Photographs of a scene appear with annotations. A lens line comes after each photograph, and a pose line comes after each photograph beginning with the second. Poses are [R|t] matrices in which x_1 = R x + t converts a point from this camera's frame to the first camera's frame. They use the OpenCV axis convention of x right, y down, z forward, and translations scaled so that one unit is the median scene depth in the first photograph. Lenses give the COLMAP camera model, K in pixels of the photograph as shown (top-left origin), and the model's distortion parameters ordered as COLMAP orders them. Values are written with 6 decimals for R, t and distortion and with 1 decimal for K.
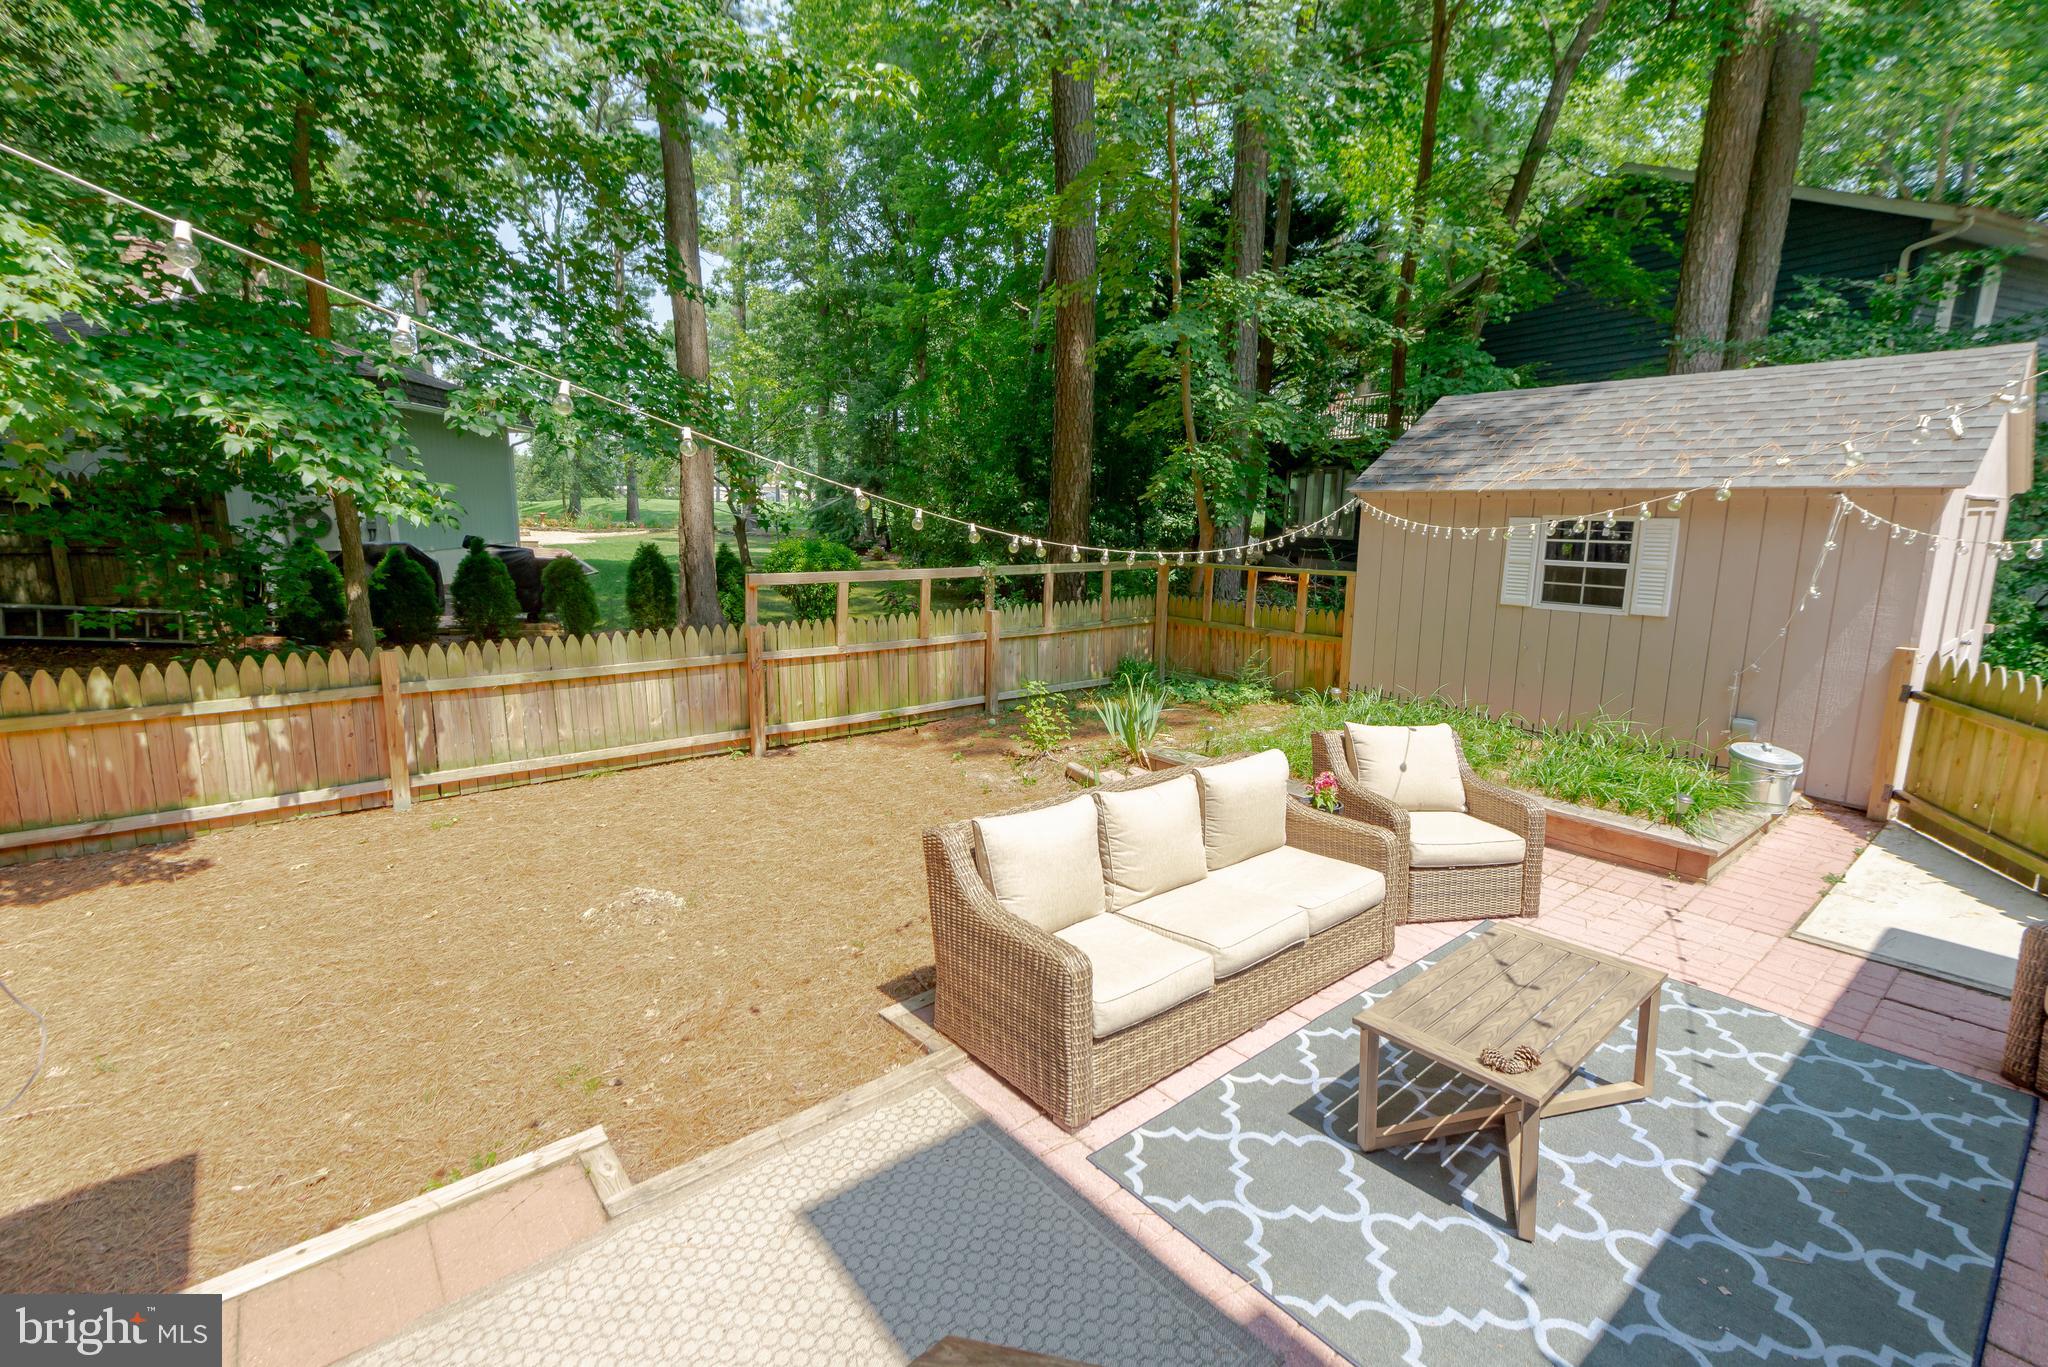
lens RADIAL K [[913.2, 0, 1016.5], [0, 913.2, 663.6], [0, 0, 1]] dist [0.040295, -0.011921]
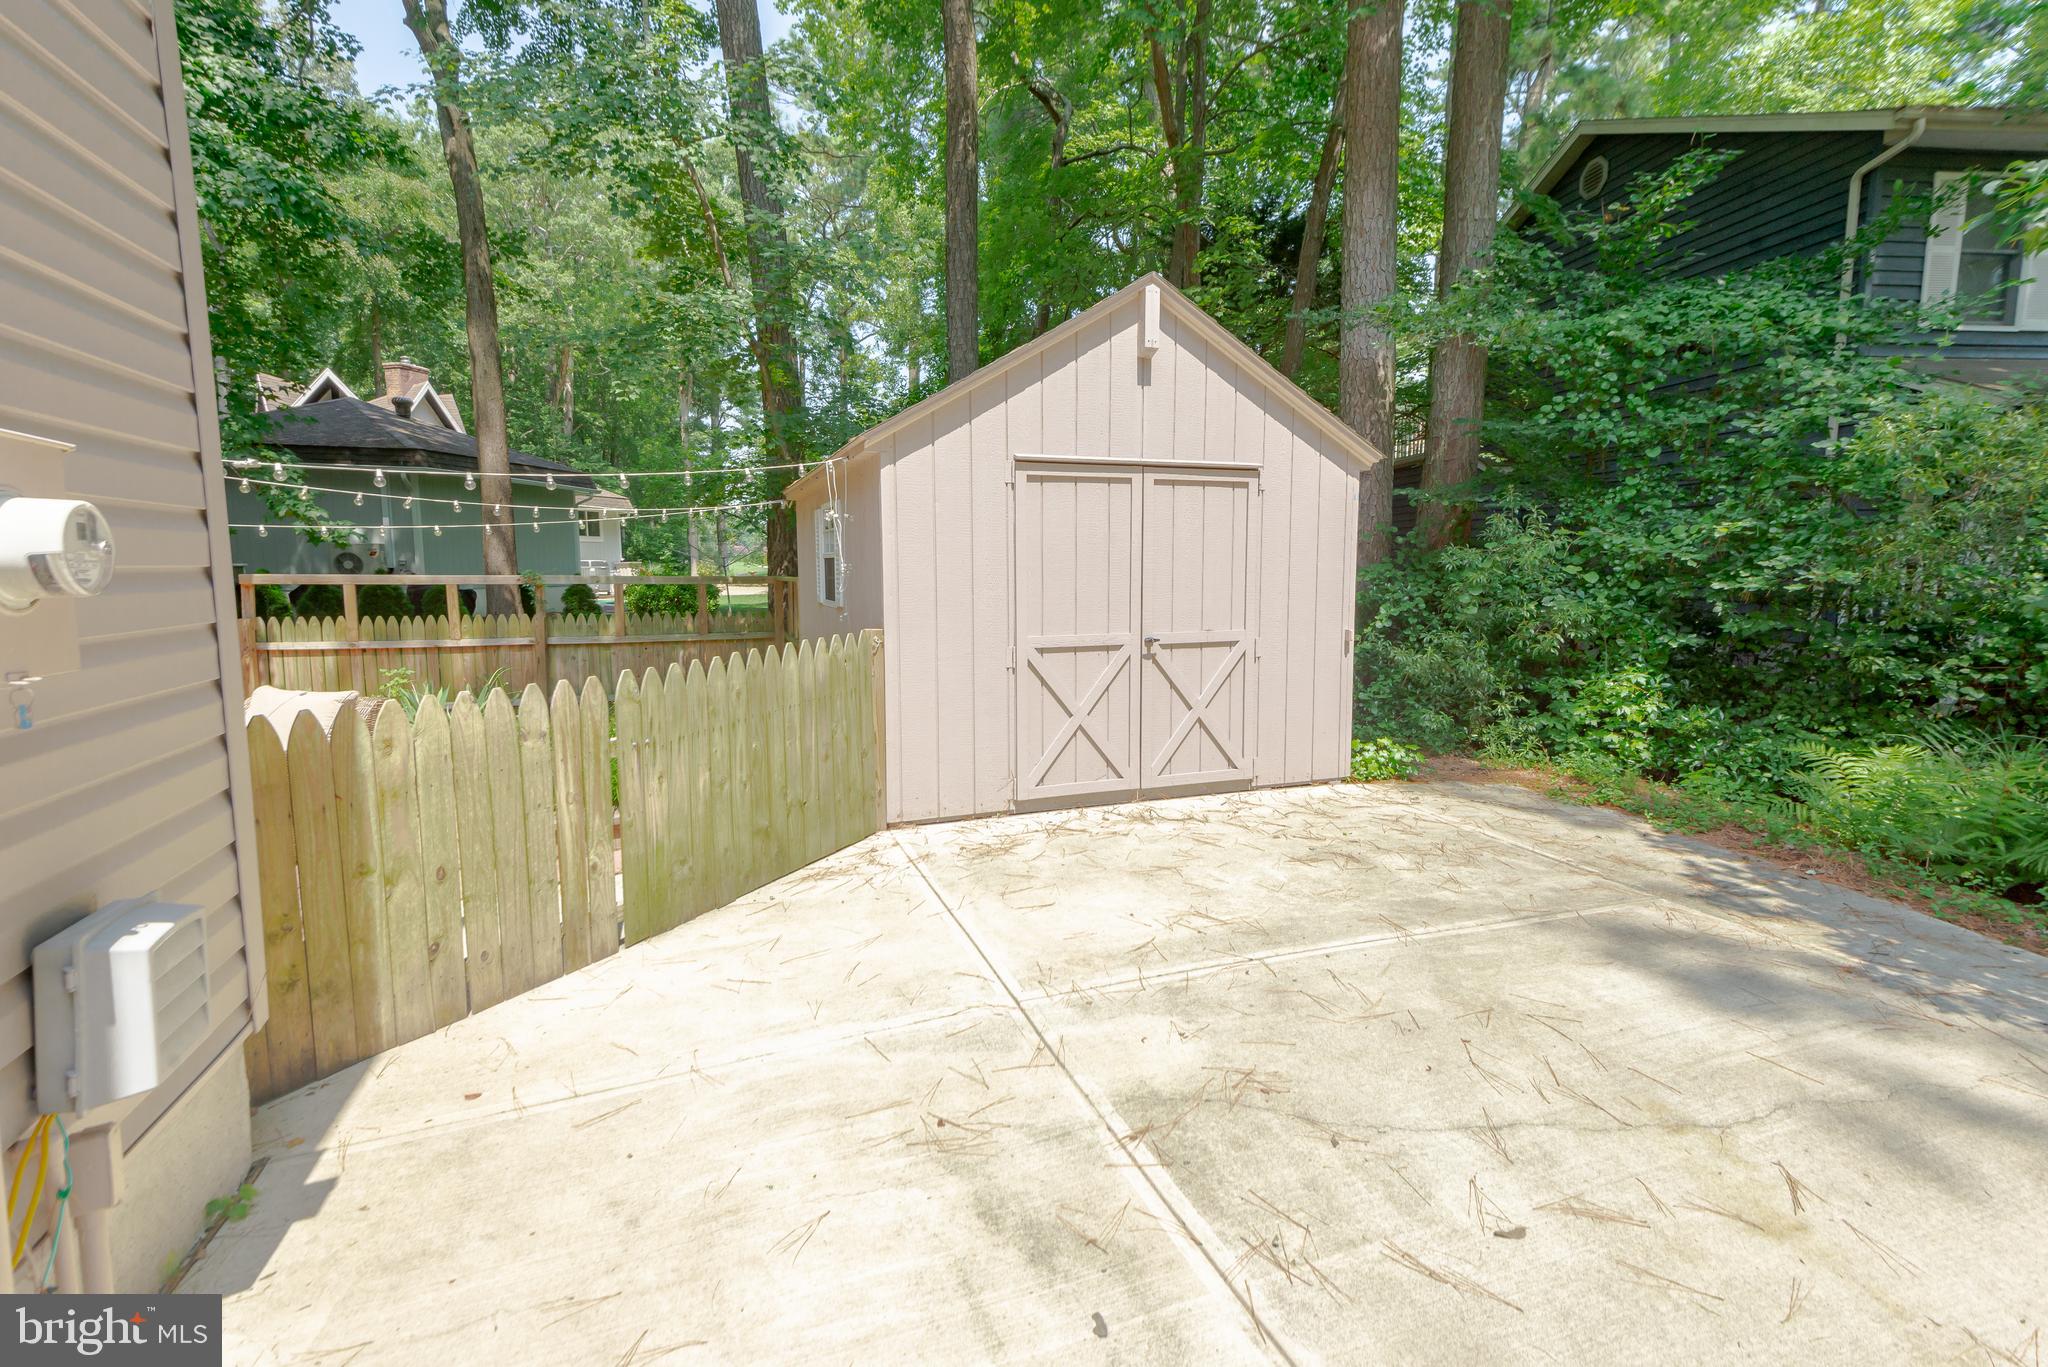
lens RADIAL K [[913.2, 0, 1033.8], [0, 913.2, 661.5], [0, 0, 1]] dist [0.040295, -0.011921]
pose [[0.947641, 0.021807, -0.318591, 1.296349], [-0.043512, 0.997178, -0.061171, 0.050970], [0.316359, 0.071831, 0.945916, 0.249640]]
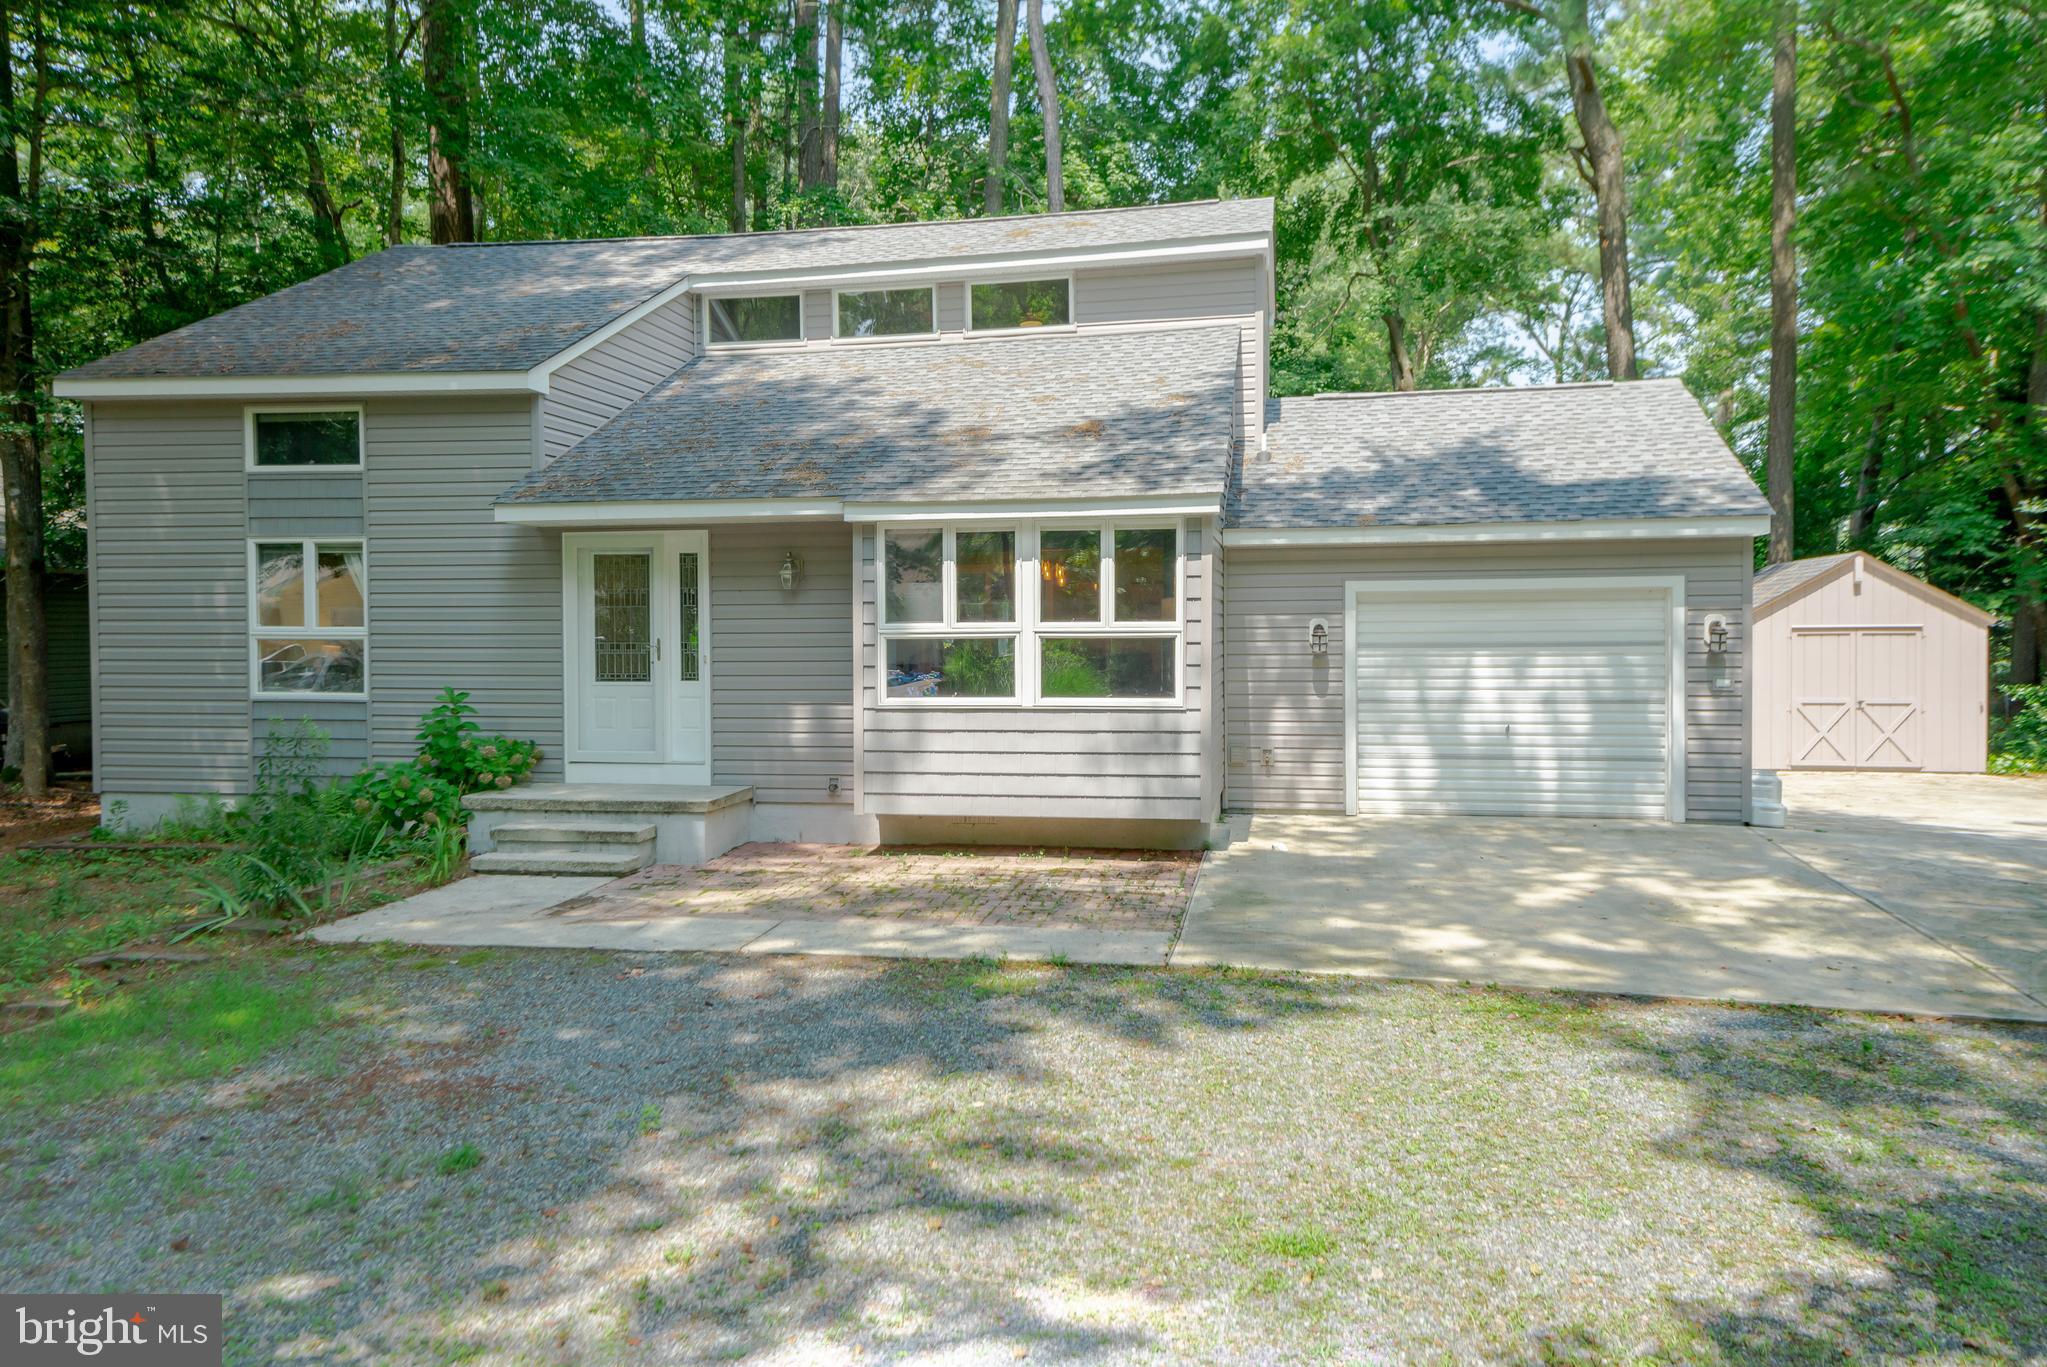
lens RADIAL K [[1484.6, 0, 966.0], [0, 1484.6, 671.3], [0, 0, 1]] dist [0.068904, -0.019533]
pose [[0.617846, 0.005932, -0.786277, 2.529218], [-0.122027, 0.988580, -0.088429, 0.441410], [0.776773, 0.150582, 0.611514, -2.472545]]
